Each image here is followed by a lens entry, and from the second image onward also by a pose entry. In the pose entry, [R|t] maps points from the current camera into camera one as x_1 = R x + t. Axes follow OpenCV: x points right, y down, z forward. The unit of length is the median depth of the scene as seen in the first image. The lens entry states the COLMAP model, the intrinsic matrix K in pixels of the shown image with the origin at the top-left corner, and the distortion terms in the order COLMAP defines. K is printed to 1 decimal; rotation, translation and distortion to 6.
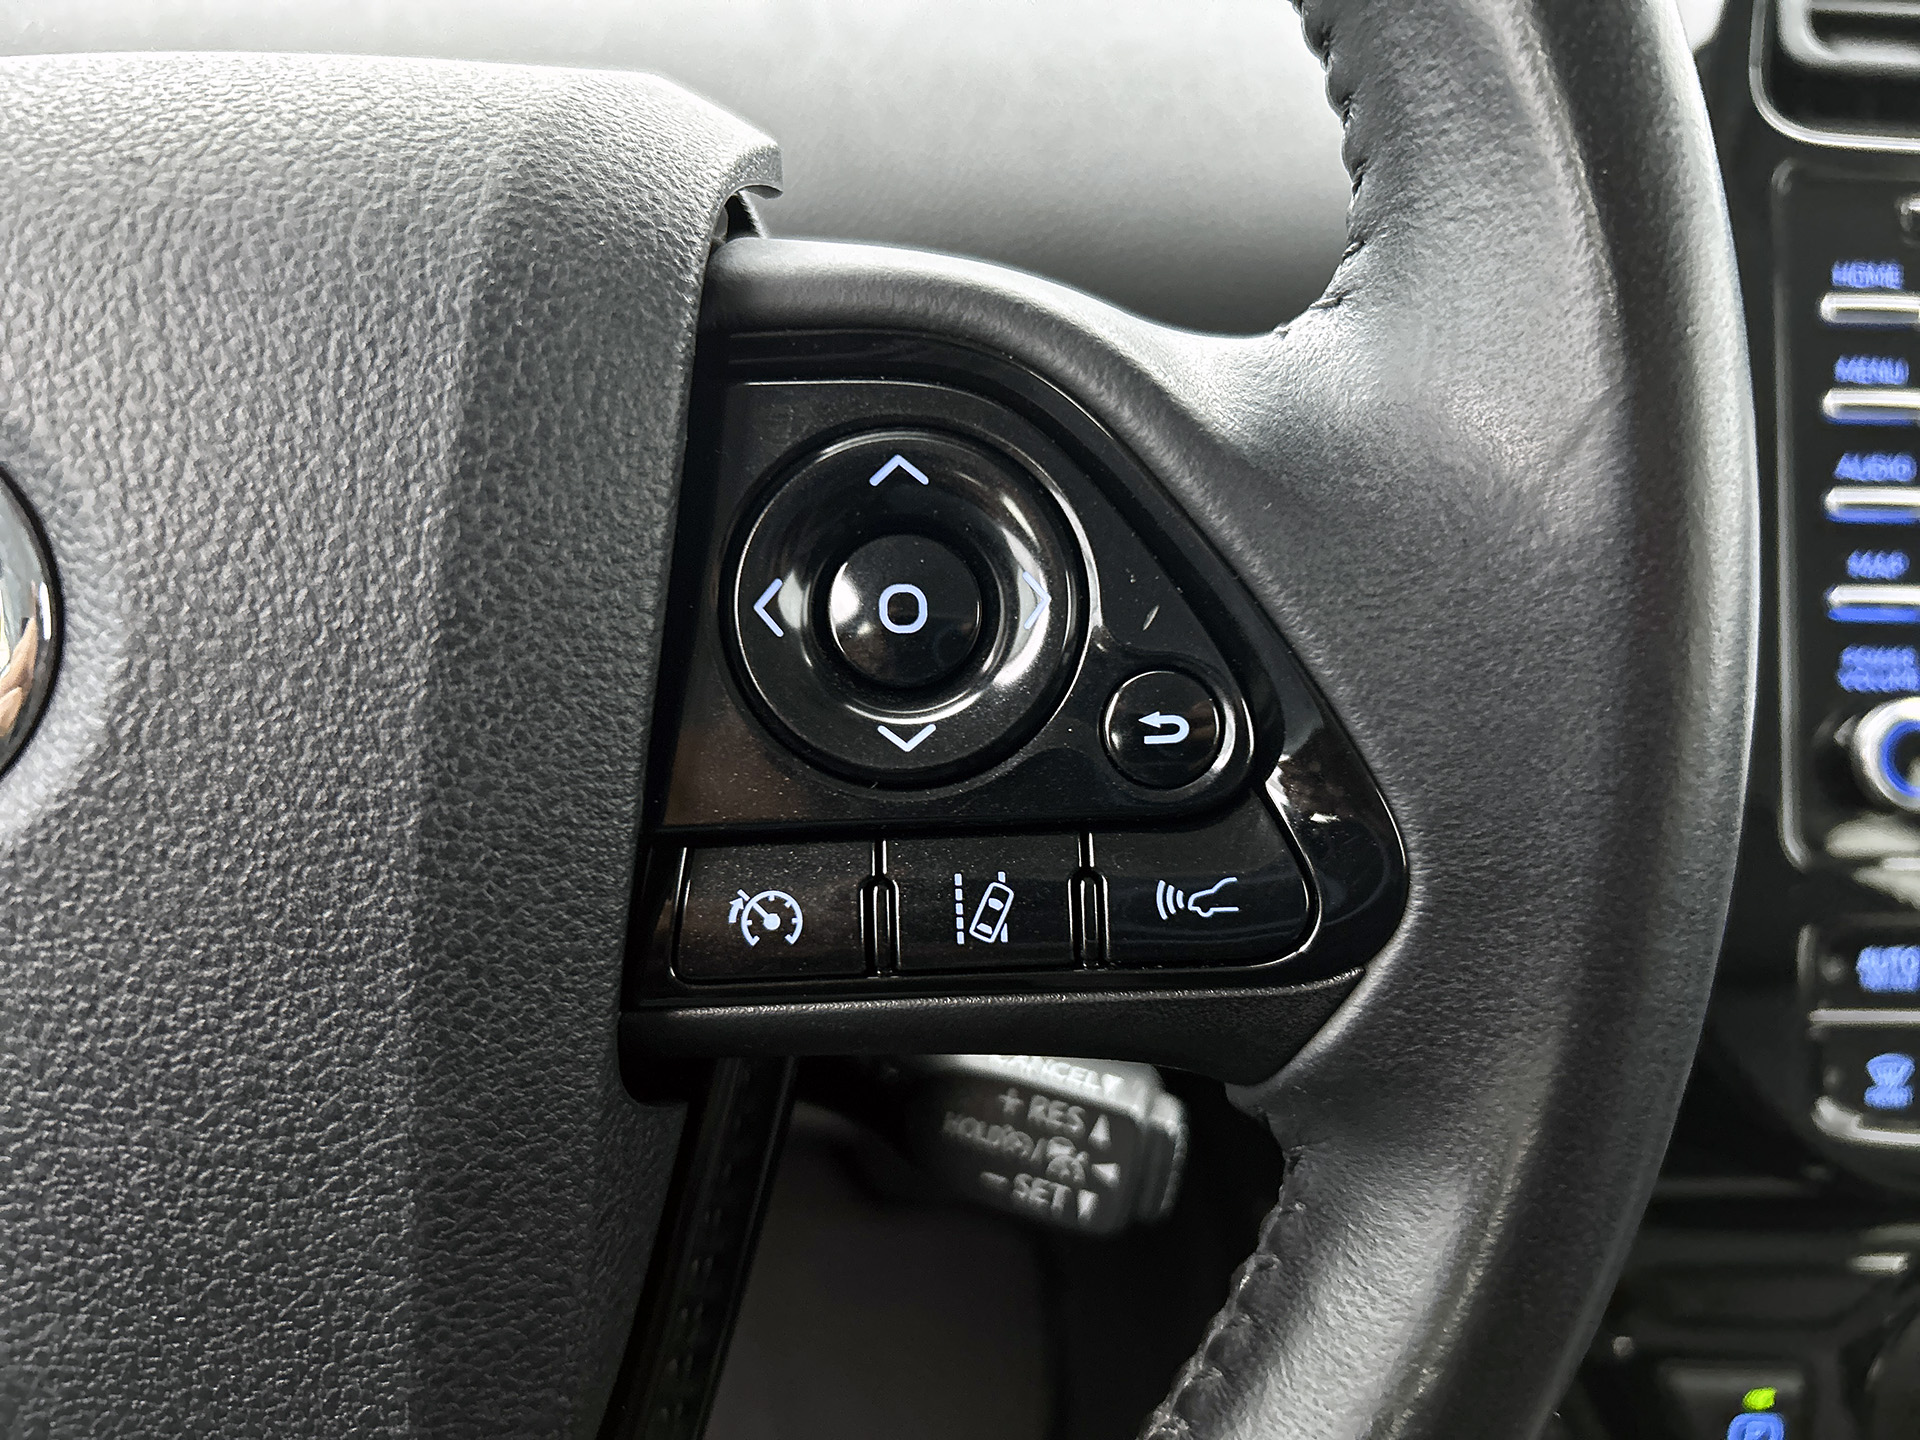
lens RADIAL K [[1464.3, 0, 958.2], [0, 1464.3, 710.8], [0, 0, 1]] dist [0.031177, -0.015765]
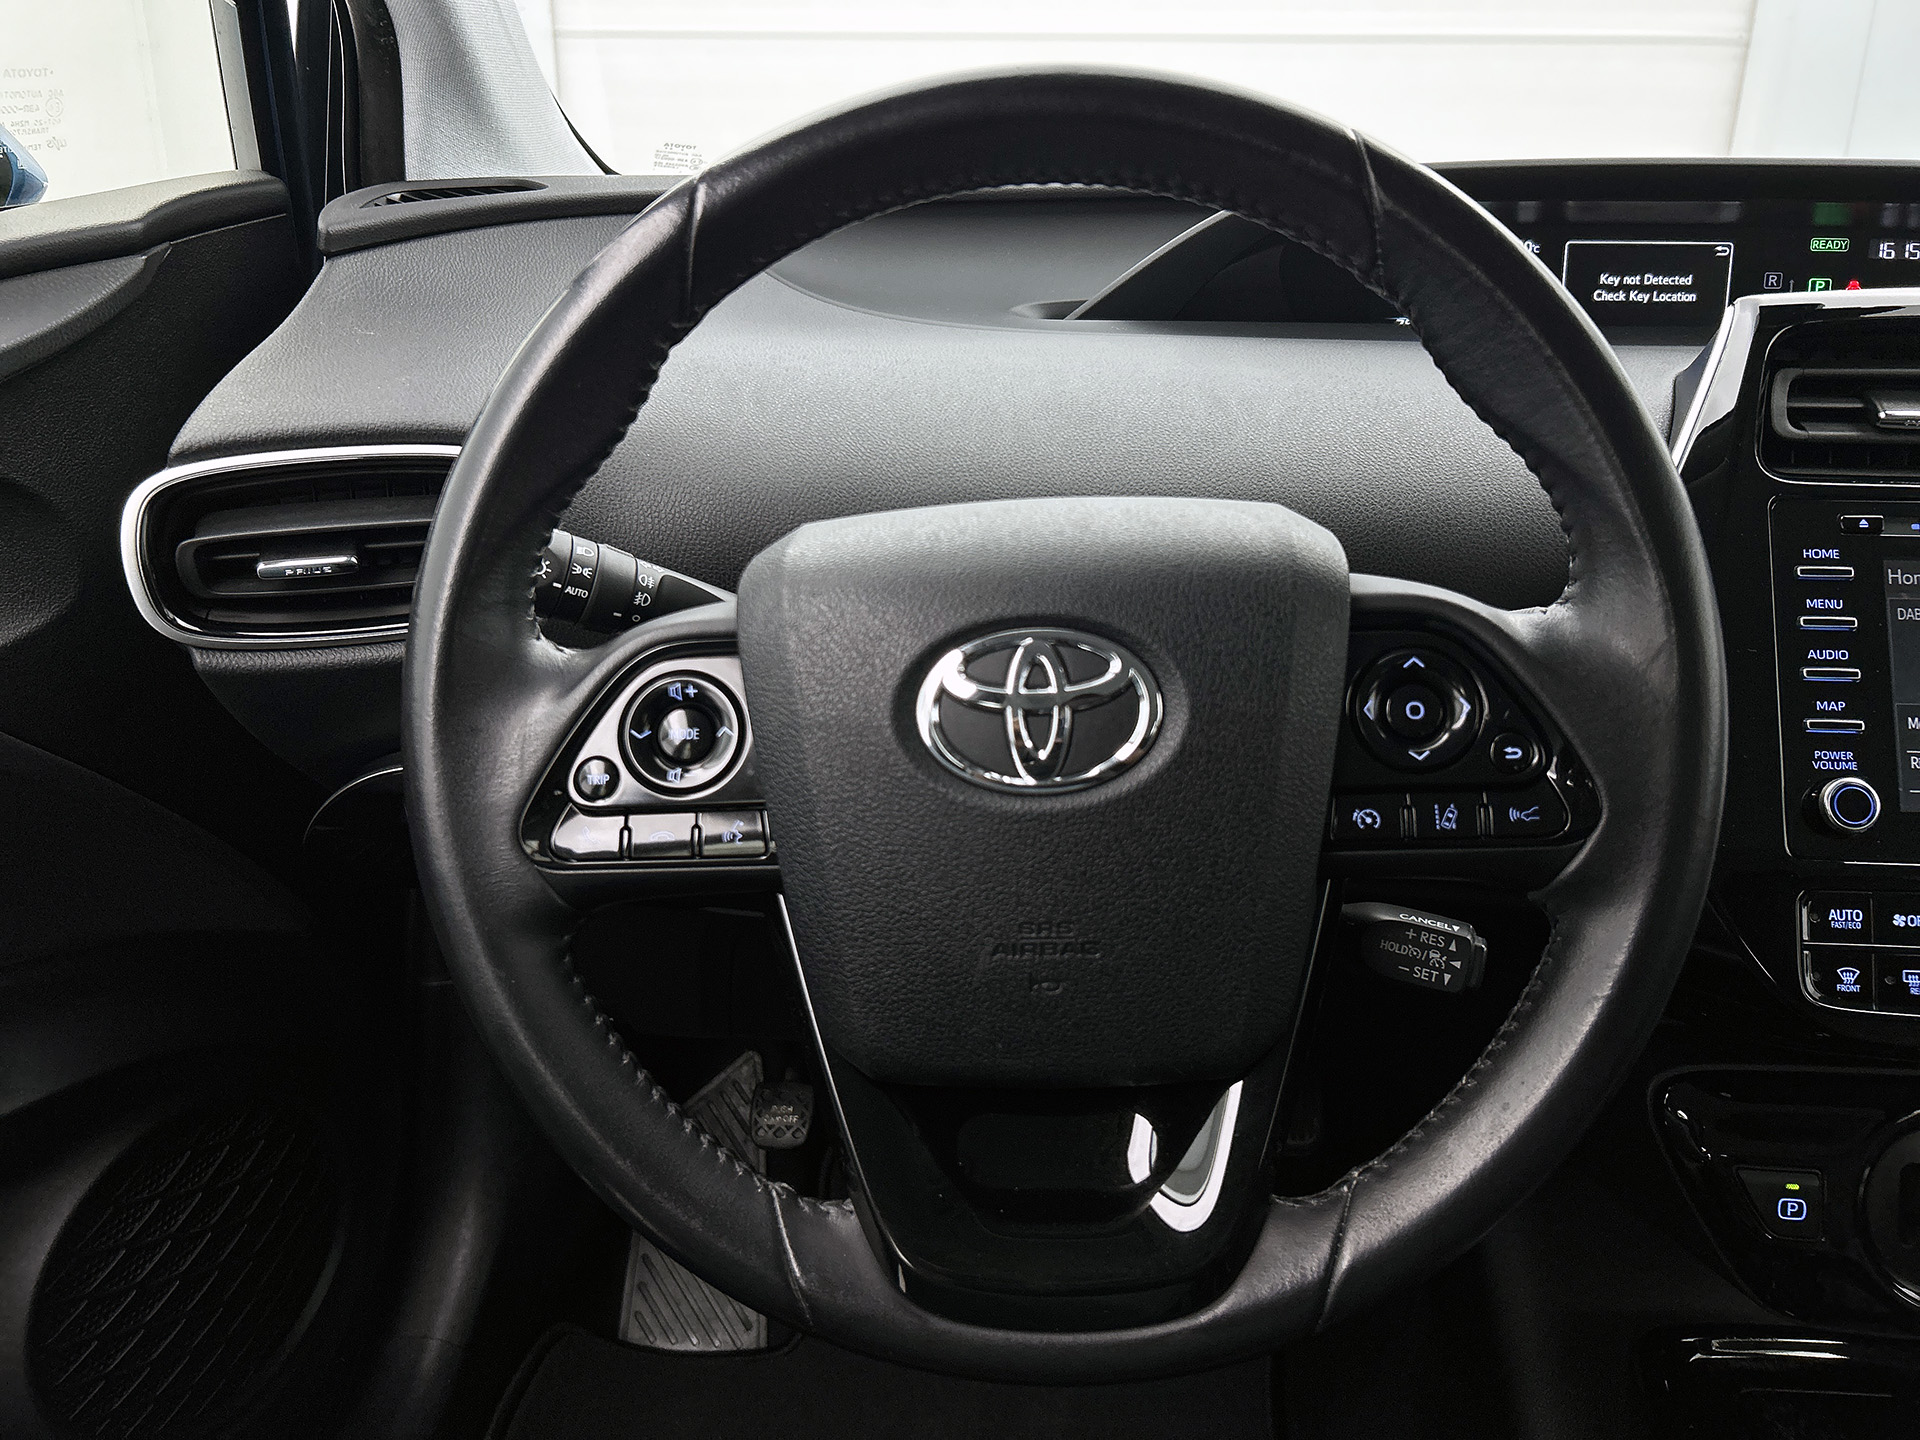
lens RADIAL K [[1464.3, 0, 966.6], [0, 1464.3, 702.8], [0, 0, 1]] dist [0.031177, -0.015765]
pose [[0.998094, 0.013745, -0.060160, -0.716623], [-0.019617, 0.994981, -0.098127, 0.206615], [0.058509, 0.099120, 0.993354, -1.833646]]
